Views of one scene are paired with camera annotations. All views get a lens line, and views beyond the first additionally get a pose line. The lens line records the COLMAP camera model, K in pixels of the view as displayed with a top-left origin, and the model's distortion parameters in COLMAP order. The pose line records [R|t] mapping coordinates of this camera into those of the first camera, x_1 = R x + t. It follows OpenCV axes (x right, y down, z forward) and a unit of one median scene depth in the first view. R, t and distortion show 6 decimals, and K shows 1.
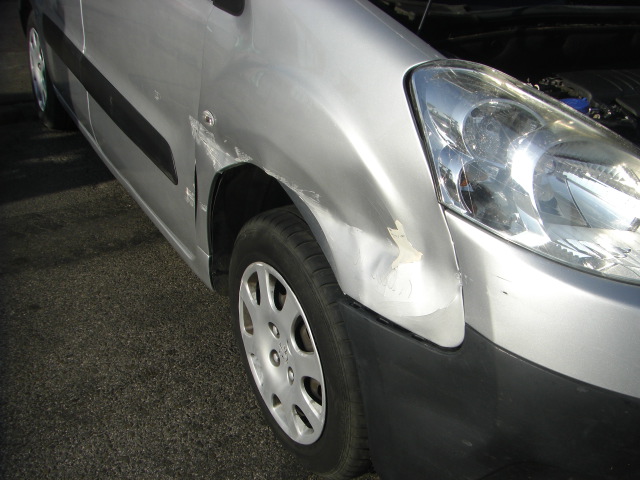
lens RADIAL K [[733.5, 0, 366.4], [0, 733.5, 288.5], [0, 0, 1]] dist [-0.203270, 0.143890]
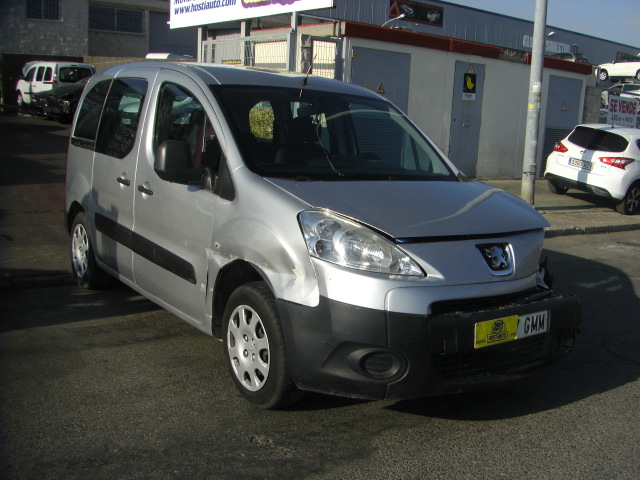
lens RADIAL K [[733.5, 0, 366.4], [0, 733.5, 288.5], [0, 0, 1]] dist [-0.203270, 0.143890]
pose [[0.995835, -0.019249, 0.089121, 0.045122], [0.045629, 0.951463, -0.304362, 0.648535], [-0.078937, 0.307161, 0.948378, -1.238321]]
